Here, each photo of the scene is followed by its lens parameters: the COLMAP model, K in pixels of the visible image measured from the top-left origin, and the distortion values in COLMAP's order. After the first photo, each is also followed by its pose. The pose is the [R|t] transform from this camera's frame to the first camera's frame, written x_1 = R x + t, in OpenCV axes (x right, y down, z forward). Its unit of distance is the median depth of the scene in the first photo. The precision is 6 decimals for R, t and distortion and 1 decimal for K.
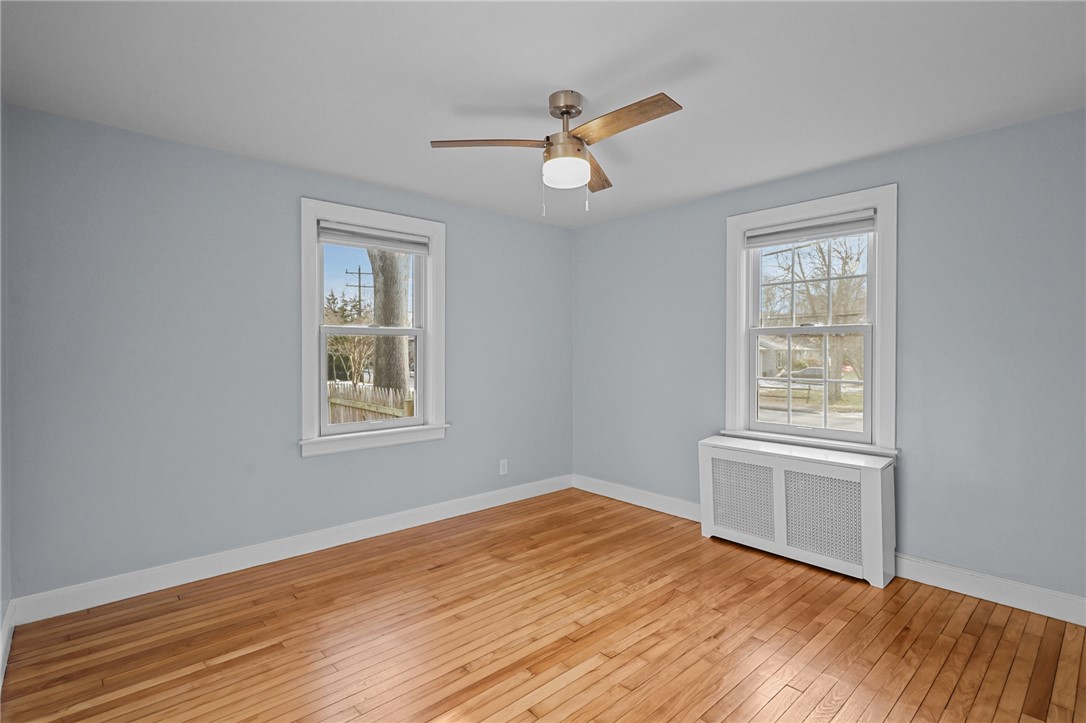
lens RADIAL K [[526.1, 0, 543.0], [0, 526.1, 346.6], [0, 0, 1]] dist [-0.000514, 0.000180]
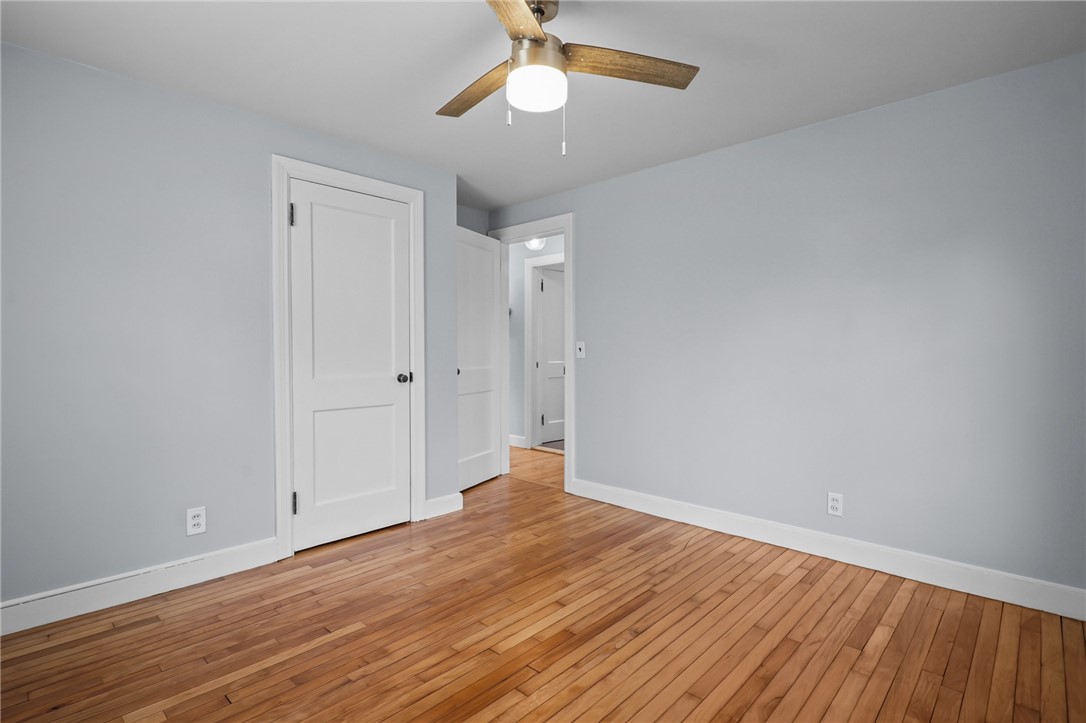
lens RADIAL K [[526.1, 0, 543.0], [0, 526.1, 346.6], [0, 0, 1]] dist [-0.000514, 0.000180]
pose [[-0.996878, 0.000749, -0.078955, 0.103781], [0.001232, 0.999981, -0.006062, 0.060423], [0.078949, -0.006141, -0.996860, 1.873583]]
